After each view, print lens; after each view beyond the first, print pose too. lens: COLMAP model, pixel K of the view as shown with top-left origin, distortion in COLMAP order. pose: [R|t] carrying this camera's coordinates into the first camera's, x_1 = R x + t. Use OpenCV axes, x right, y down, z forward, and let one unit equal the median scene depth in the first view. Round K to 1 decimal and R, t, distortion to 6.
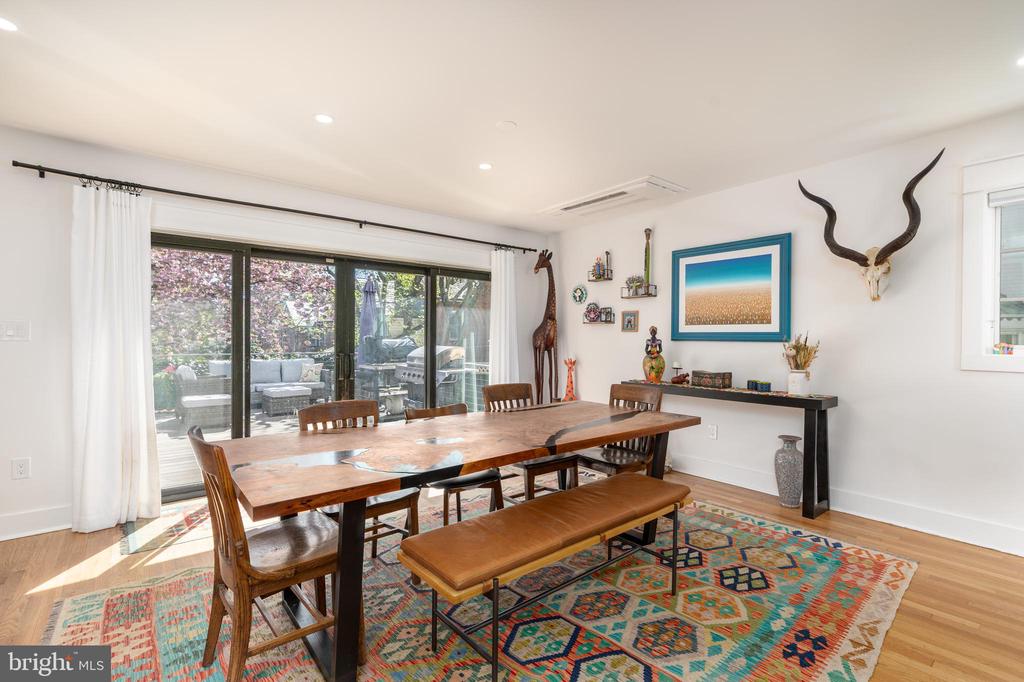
lens RADIAL K [[470.5, 0, 507.3], [0, 470.5, 340.1], [0, 0, 1]] dist [-0.003322, -0.000148]
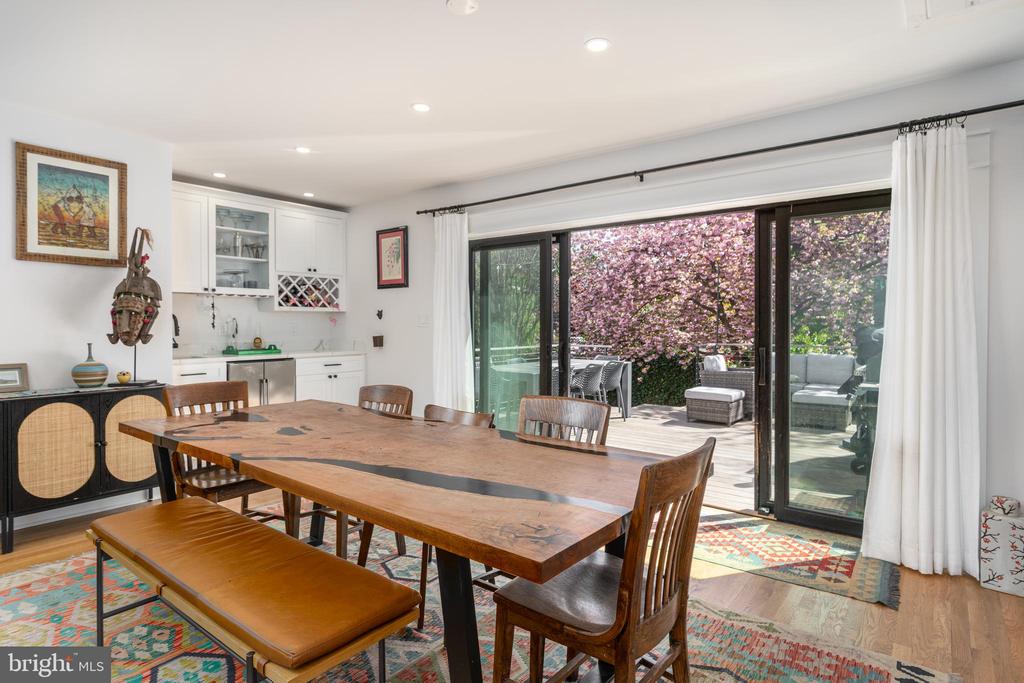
lens RADIAL K [[544.5, 0, 514.8], [0, 544.5, 329.5], [0, 0, 1]] dist [-0.001947, -0.000014]
pose [[0.218956, 0.003991, -0.975727, 0.527390], [-0.005493, 0.999981, 0.002858, 0.002870], [0.975719, 0.004734, 0.218974, 0.618579]]
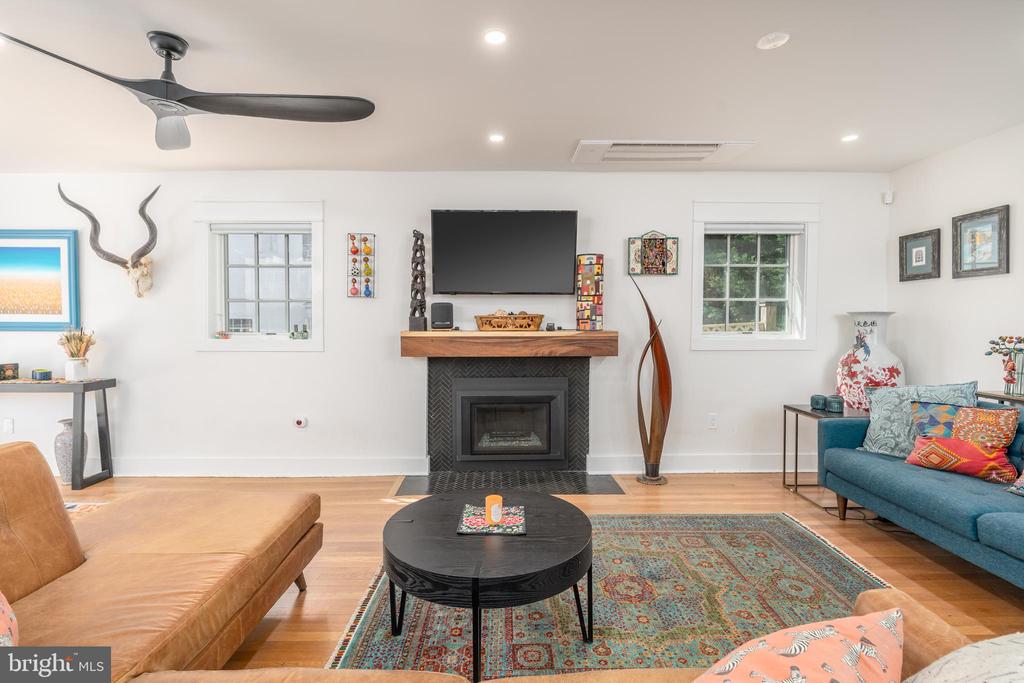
lens RADIAL K [[480.5, 0, 506.1], [0, 480.5, 332.4], [0, 0, 1]] dist [-0.002322, 0.000044]
pose [[0.621433, -0.022363, 0.783148, 0.304970], [0.004361, 0.999676, 0.025085, -0.015387], [-0.783455, -0.012173, 0.621329, -0.394413]]
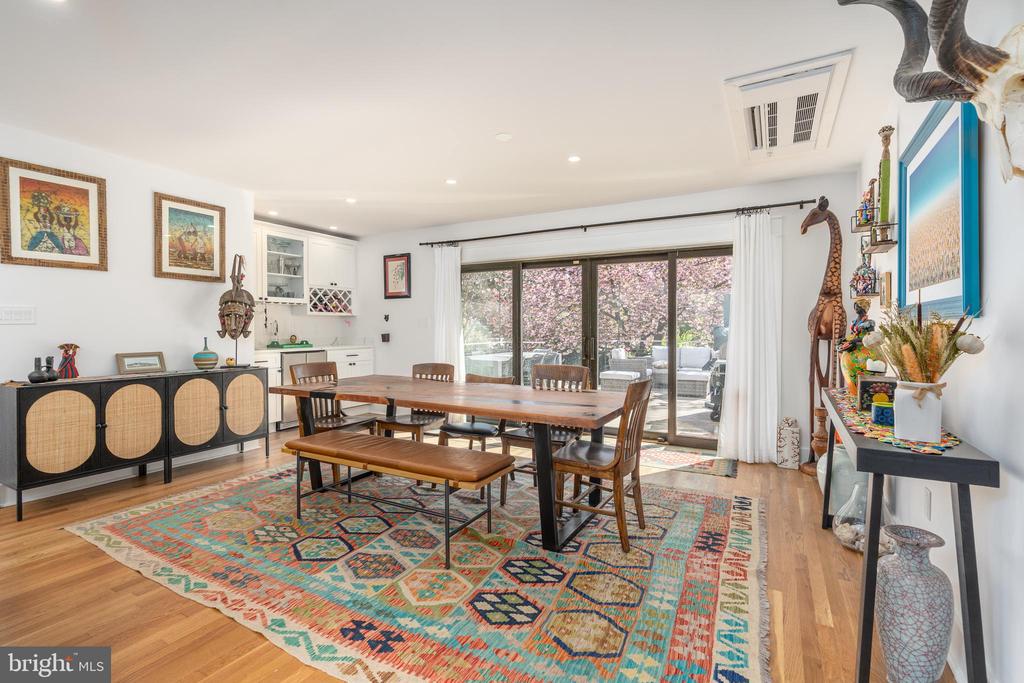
lens RADIAL K [[463.3, 0, 513.4], [0, 463.3, 332.4], [0, 0, 1]] dist [-0.003979, -0.000401]
pose [[0.369171, 0.003226, -0.929356, 0.725845], [-0.003850, 0.999991, 0.001942, 0.014756], [0.929353, 0.002861, 0.369180, 0.412671]]
